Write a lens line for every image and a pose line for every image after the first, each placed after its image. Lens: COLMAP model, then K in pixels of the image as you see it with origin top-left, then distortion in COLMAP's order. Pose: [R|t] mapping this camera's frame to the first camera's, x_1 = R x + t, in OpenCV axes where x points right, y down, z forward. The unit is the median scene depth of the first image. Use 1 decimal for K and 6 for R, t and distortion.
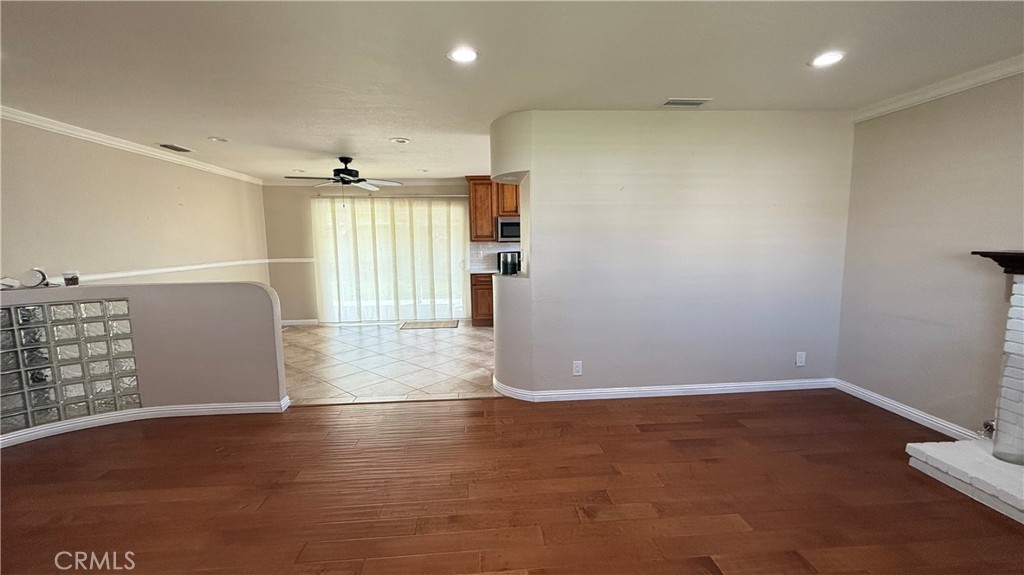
lens RADIAL K [[408.5, 0, 508.5], [0, 408.5, 287.3], [0, 0, 1]] dist [0.000972, 0.000110]
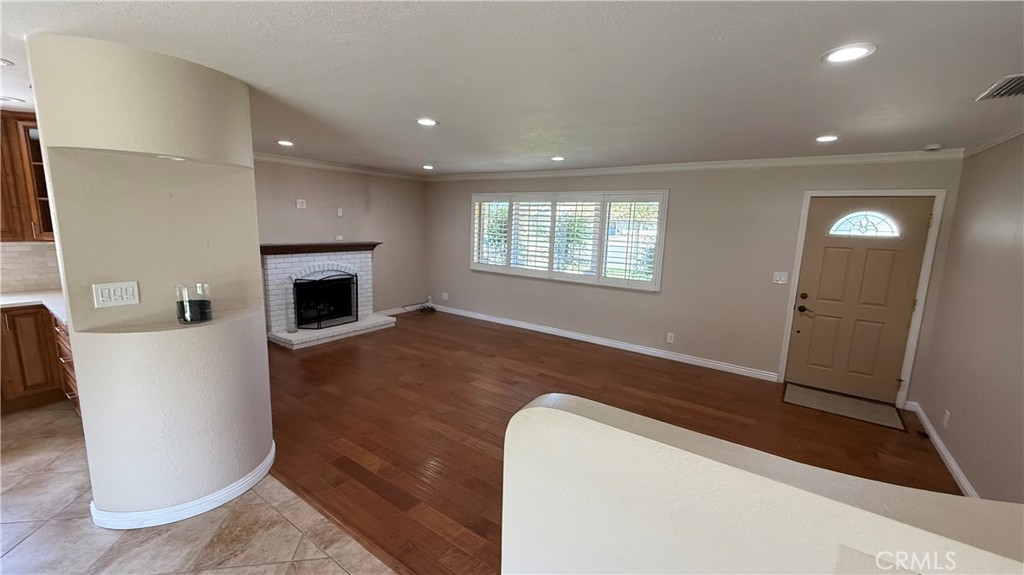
lens RADIAL K [[408.5, 0, 508.0], [0, 408.5, 287.6], [0, 0, 1]] dist [0.000972, 0.000110]
pose [[-0.768844, -0.113230, 0.629331, -0.447337], [0.052148, 0.969815, 0.238199, -0.121926], [-0.637306, 0.215956, -0.739732, 0.702818]]
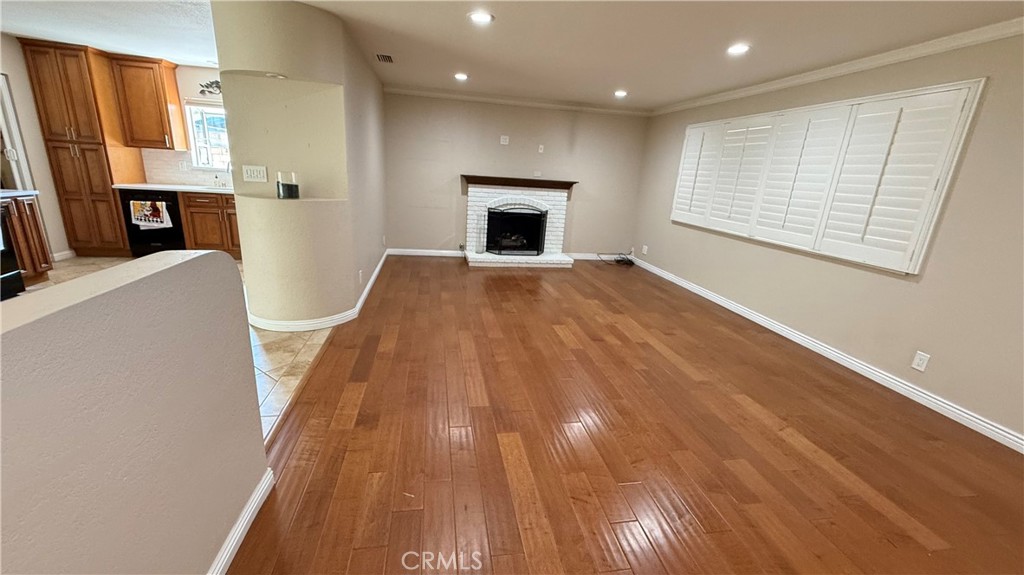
lens RADIAL K [[408.5, 0, 508.3], [0, 408.5, 287.5], [0, 0, 1]] dist [0.000972, 0.000110]
pose [[-0.102691, -0.268122, 0.957896, -0.558788], [0.054386, 0.960033, 0.274551, -0.038081], [-0.993225, 0.080290, -0.084005, 0.390112]]
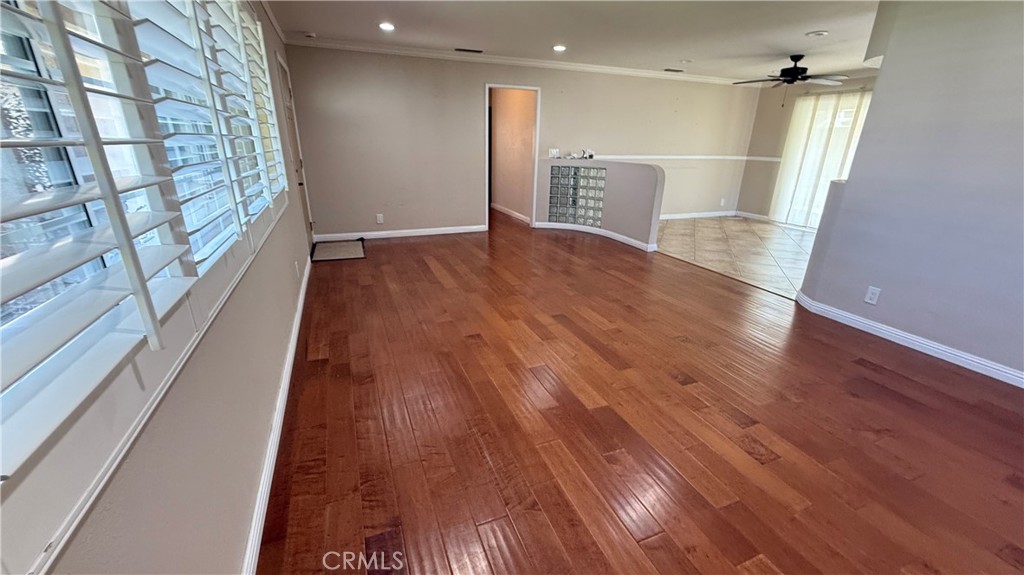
lens RADIAL K [[408.5, 0, 512.3], [0, 408.5, 287.9], [0, 0, 1]] dist [0.000972, 0.000110]
pose [[0.313177, 0.340717, -0.886472, 0.397592], [-0.132255, 0.939979, 0.314559, 0.004702], [0.940441, 0.018728, 0.339442, -0.015936]]
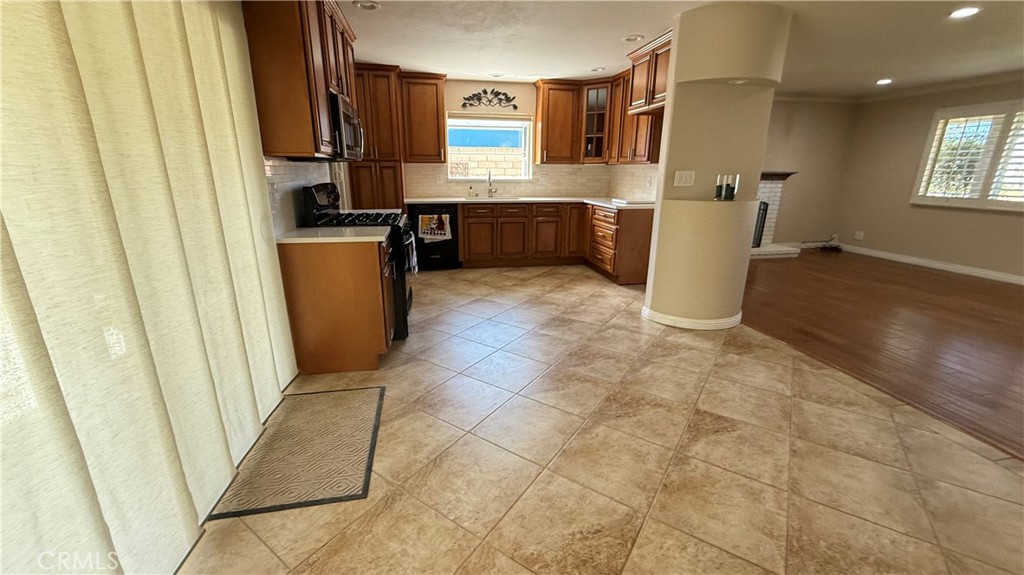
lens RADIAL K [[408.5, 0, 510.3], [0, 408.5, 287.7], [0, 0, 1]] dist [0.000972, 0.000110]
pose [[-0.117951, -0.265392, 0.956898, -0.512009], [0.110571, 0.954123, 0.278252, -0.090494], [-0.986844, 0.138625, -0.083195, 0.954881]]
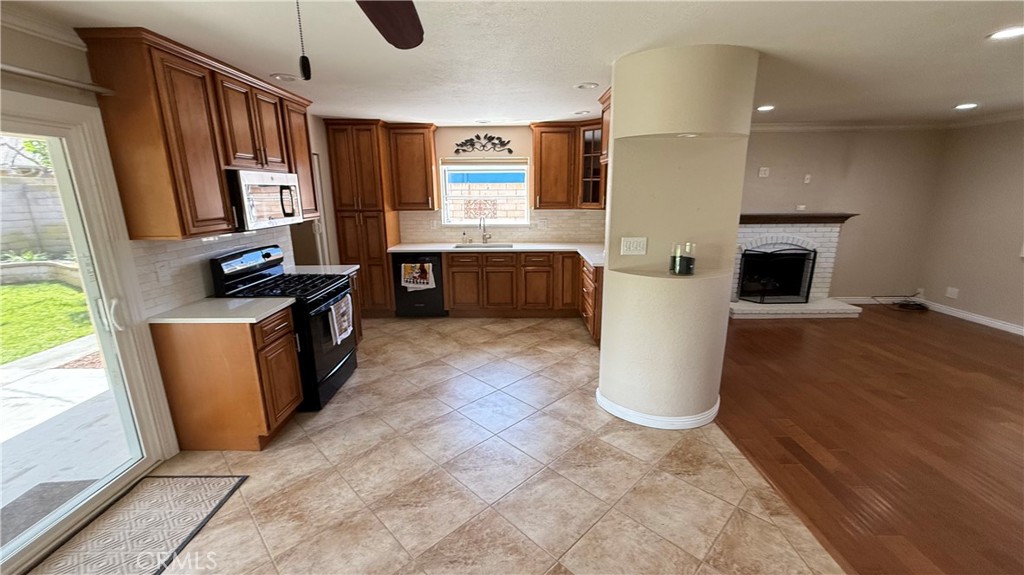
lens RADIAL K [[408.5, 0, 509.3], [0, 408.5, 286.9], [0, 0, 1]] dist [0.000972, 0.000110]
pose [[0.081495, -0.219391, 0.972227, -0.448112], [0.121925, 0.970340, 0.208745, -0.120483], [-0.989188, 0.101527, 0.105827, 0.754578]]
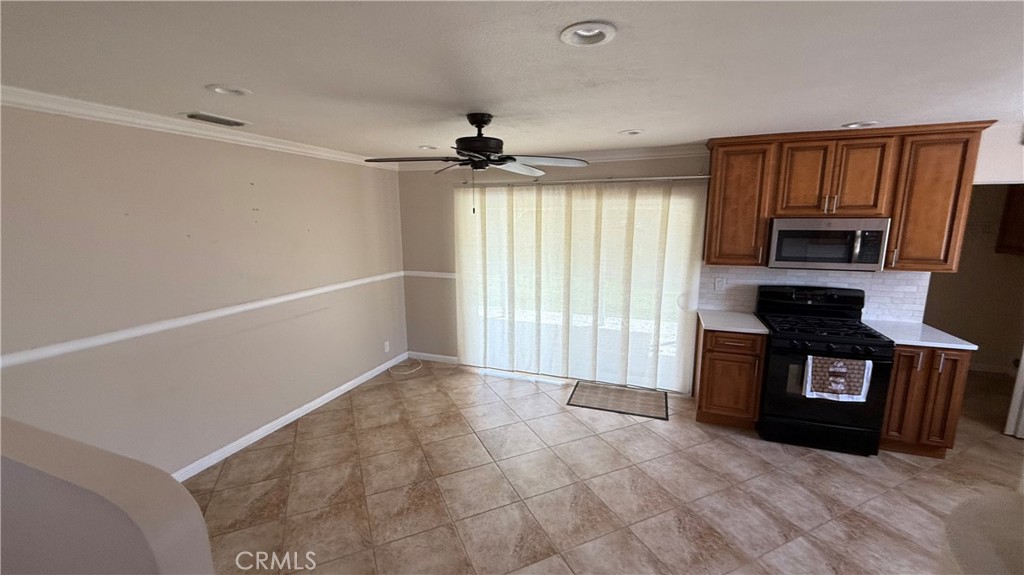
lens RADIAL K [[408.5, 0, 509.3], [0, 408.5, 288.5], [0, 0, 1]] dist [0.000972, 0.000110]
pose [[0.907915, 0.081345, -0.411184, -0.113748], [-0.054525, 0.995573, 0.076563, -0.116382], [0.415592, -0.047093, 0.908331, 0.441490]]
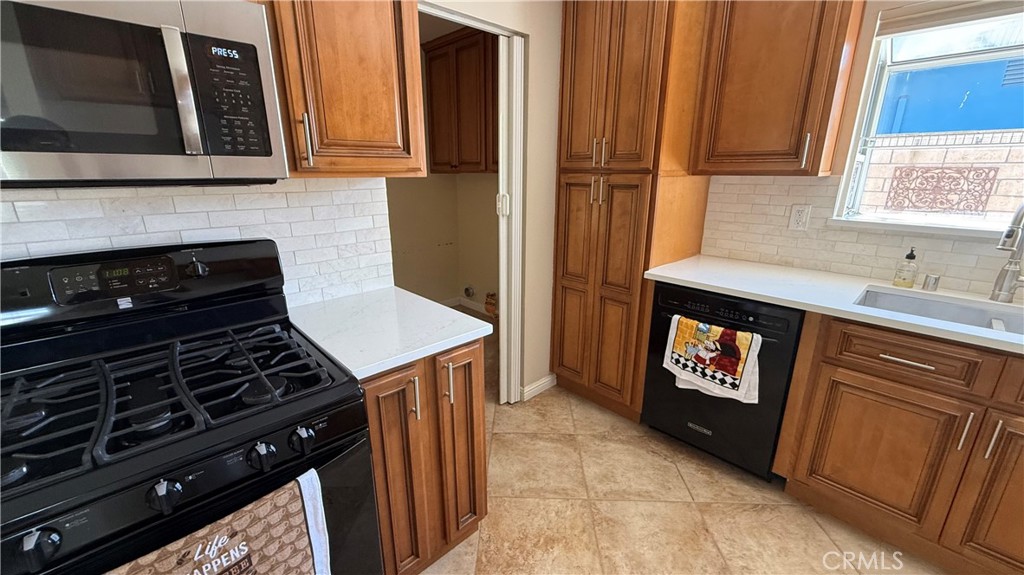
lens RADIAL K [[408.5, 0, 508.6], [0, 408.5, 287.6], [0, 0, 1]] dist [0.000972, 0.000110]
pose [[0.778151, -0.159135, 0.607583, 0.052762], [0.059964, 0.981774, 0.180343, -0.104421], [-0.625209, -0.103901, 0.773511, 0.888648]]
